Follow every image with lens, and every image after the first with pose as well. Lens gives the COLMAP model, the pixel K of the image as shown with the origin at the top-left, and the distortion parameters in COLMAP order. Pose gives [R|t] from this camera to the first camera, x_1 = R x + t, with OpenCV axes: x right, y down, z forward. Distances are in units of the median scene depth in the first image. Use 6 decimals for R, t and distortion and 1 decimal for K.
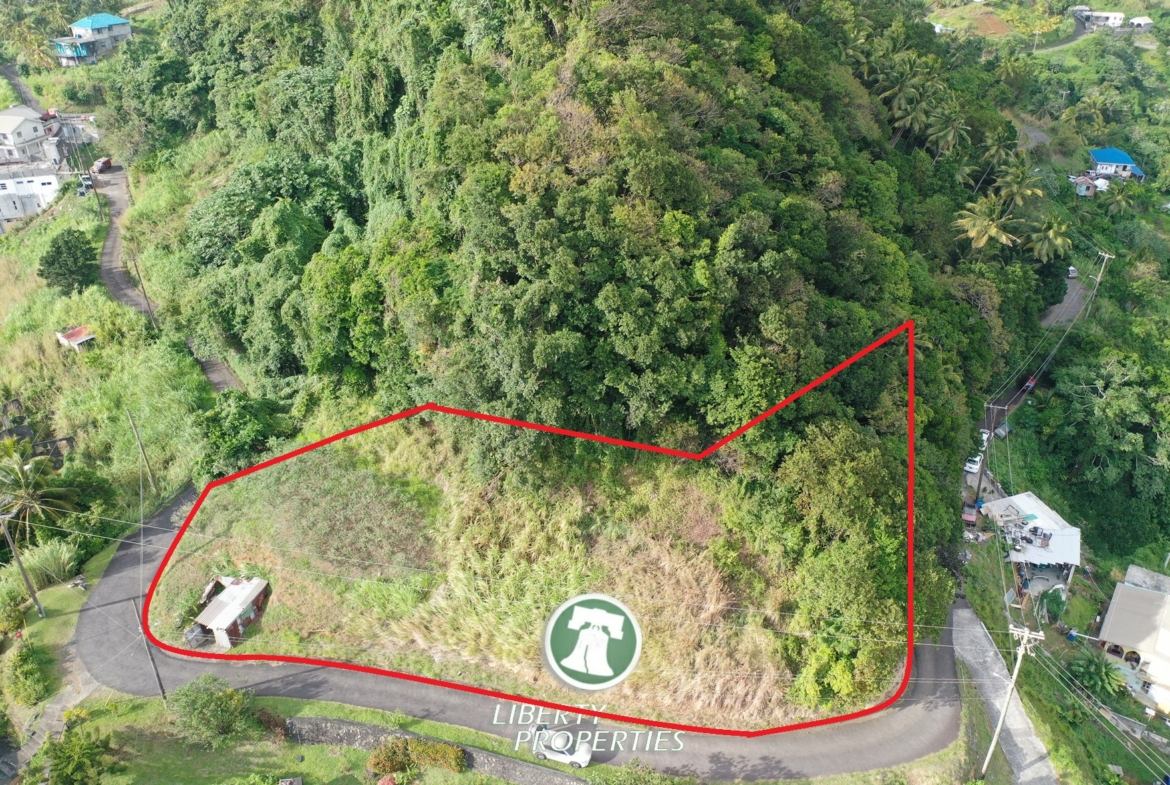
lens RADIAL K [[929.3, 0, 587.4], [0, 929.3, 396.3], [0, 0, 1]] dist [0.002117, -0.001847]
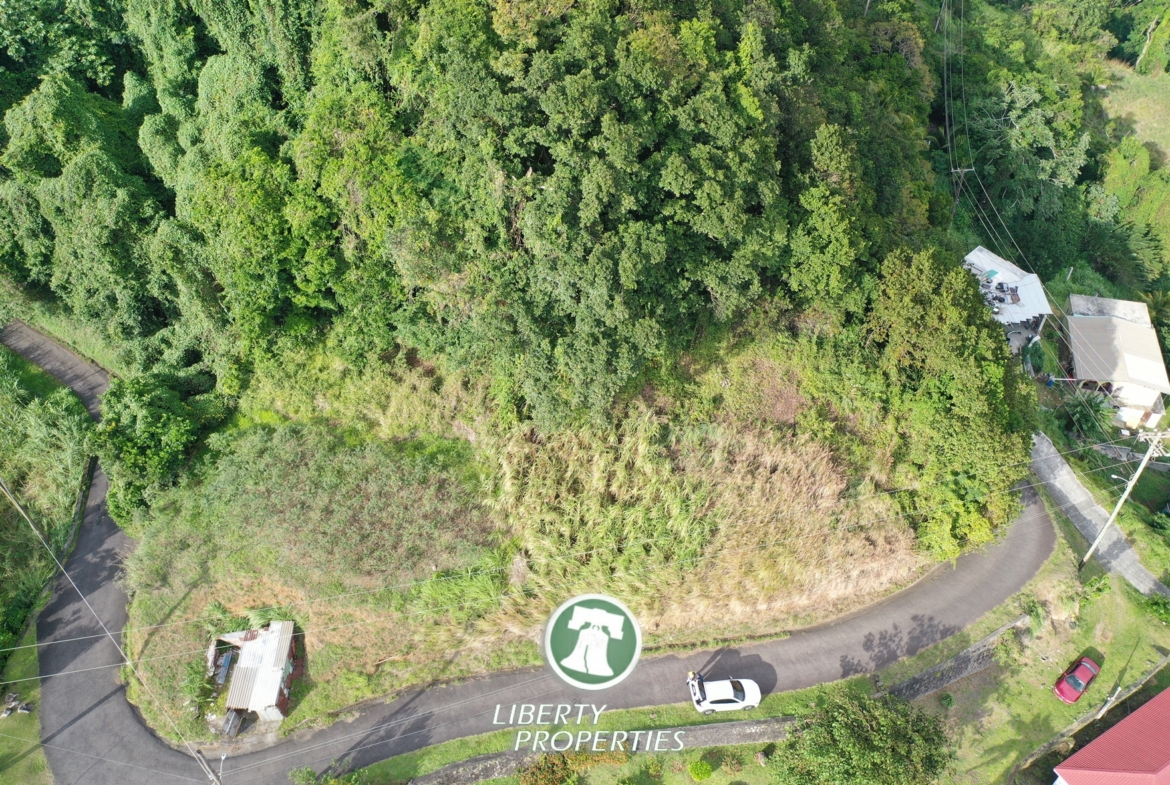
lens RADIAL K [[929.3, 0, 588.2], [0, 929.3, 395.4], [0, 0, 1]] dist [0.002117, -0.001847]
pose [[0.926910, -0.272493, 0.258043, -0.248315], [0.194001, 0.936509, 0.292086, -0.142313], [-0.321251, -0.220677, 0.920923, 0.241192]]
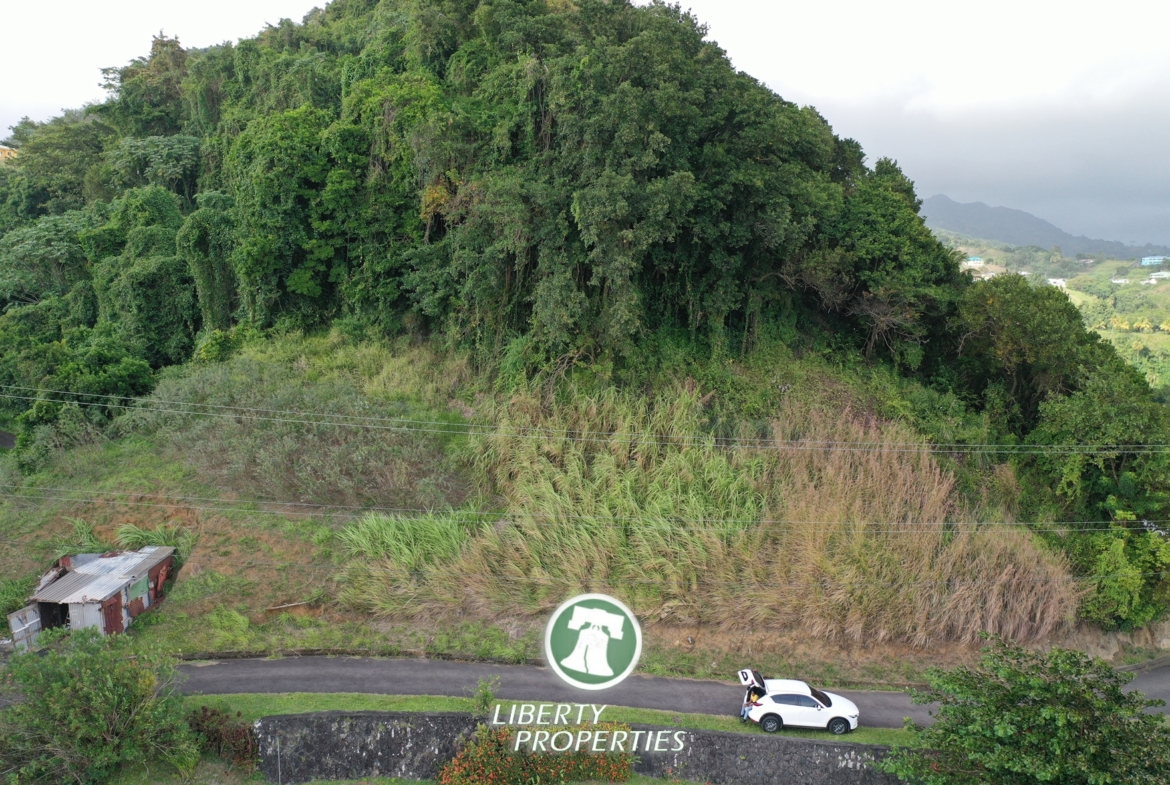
lens RADIAL K [[929.3, 0, 586.8], [0, 929.3, 394.0], [0, 0, 1]] dist [0.002117, -0.001847]
pose [[0.964794, -0.023550, 0.261952, -0.235135], [0.125746, 0.916076, -0.380778, 0.332670], [-0.231001, 0.400312, 0.886786, 0.396086]]
